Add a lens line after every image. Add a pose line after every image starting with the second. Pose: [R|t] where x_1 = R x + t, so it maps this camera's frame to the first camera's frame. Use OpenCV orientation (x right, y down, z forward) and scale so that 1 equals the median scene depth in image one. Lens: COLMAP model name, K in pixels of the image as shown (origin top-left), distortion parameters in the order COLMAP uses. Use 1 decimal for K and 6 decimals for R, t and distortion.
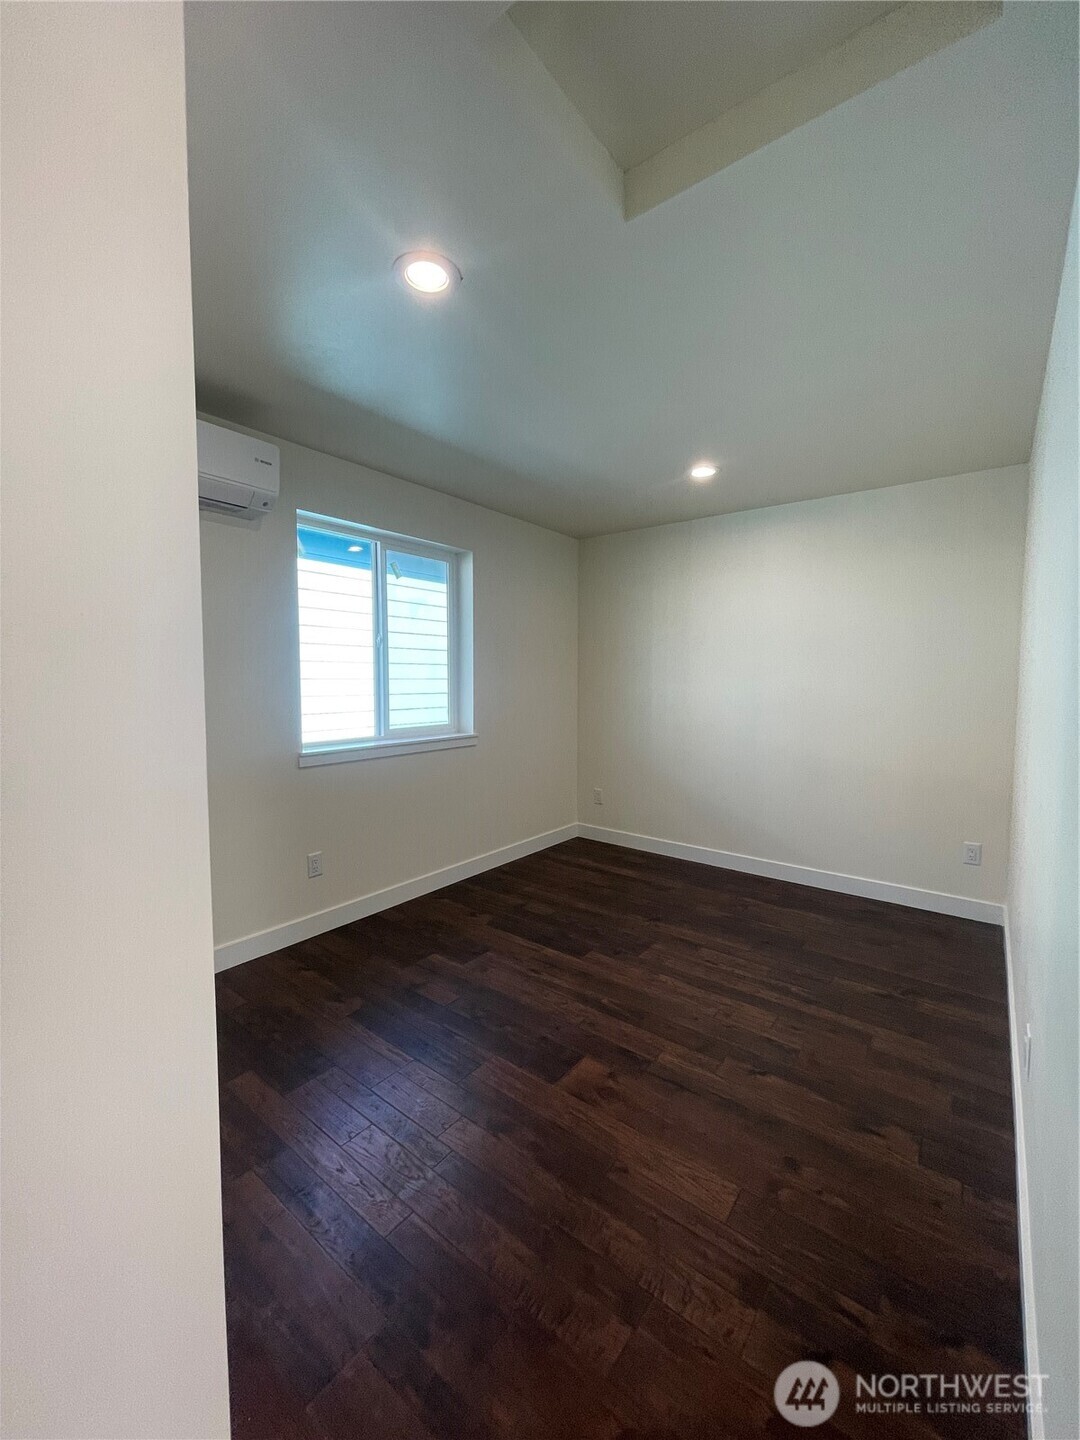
lens RADIAL K [[578.7, 0, 545.8], [0, 578.7, 715.8], [0, 0, 1]] dist [-0.001182, 0.000088]
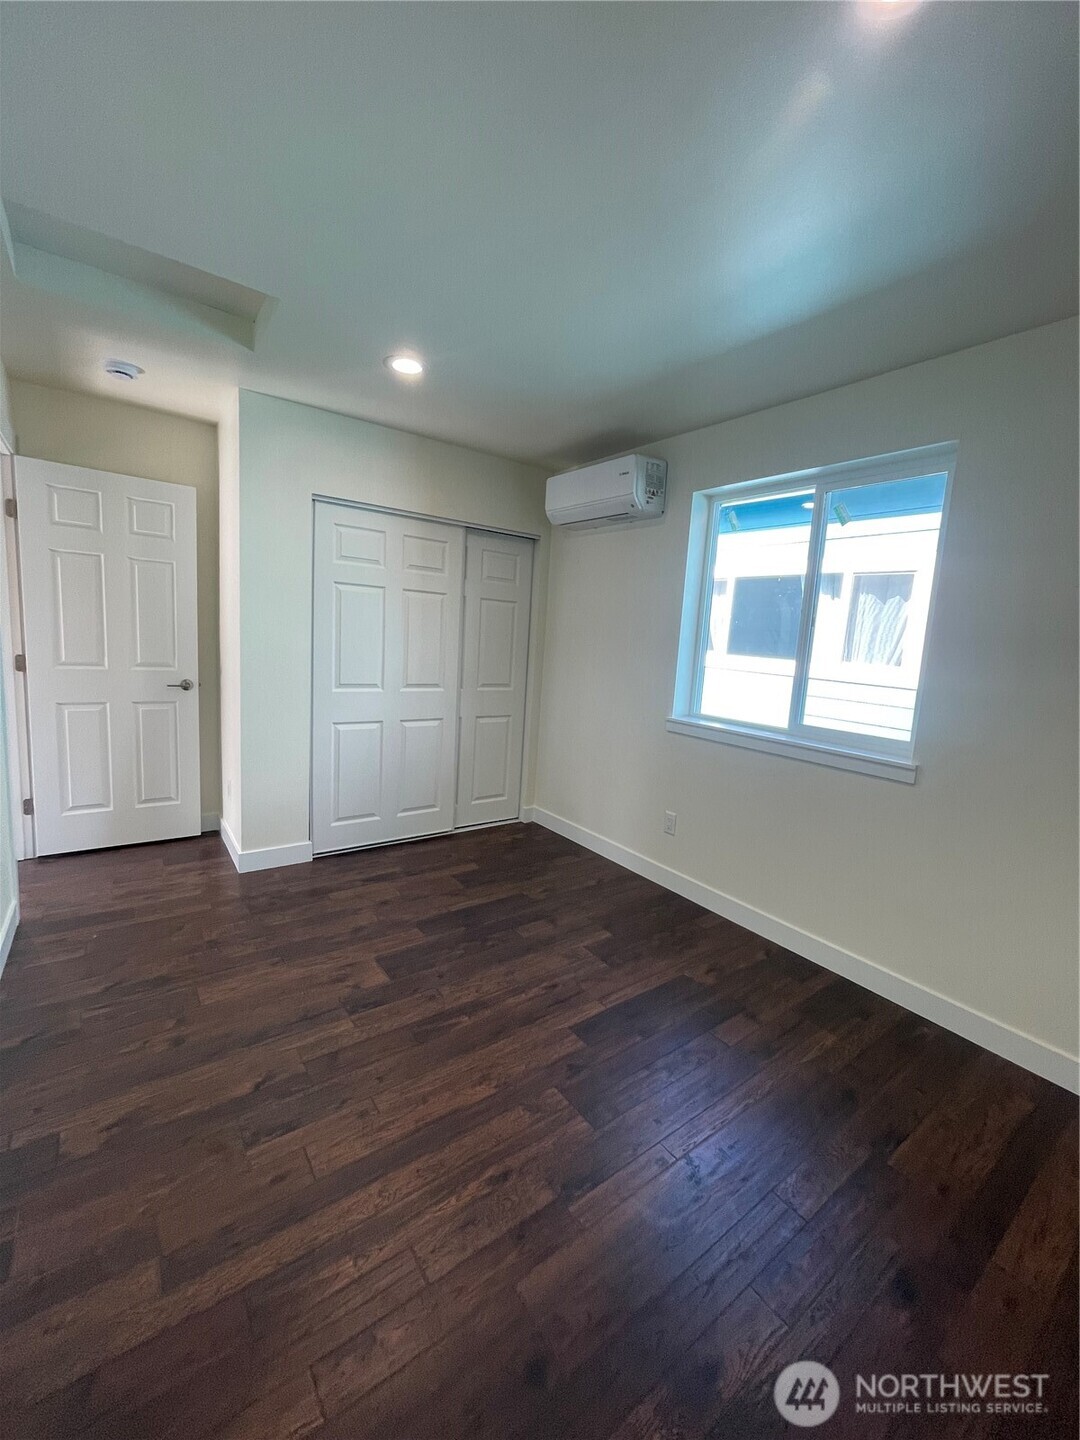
lens RADIAL K [[578.7, 0, 545.8], [0, 578.7, 715.8], [0, 0, 1]] dist [-0.001182, 0.000088]
pose [[-0.273159, 0.108753, -0.955802, 0.827806], [-0.128005, 0.980644, 0.148162, -0.087464], [0.953414, 0.162819, -0.253951, 1.243485]]
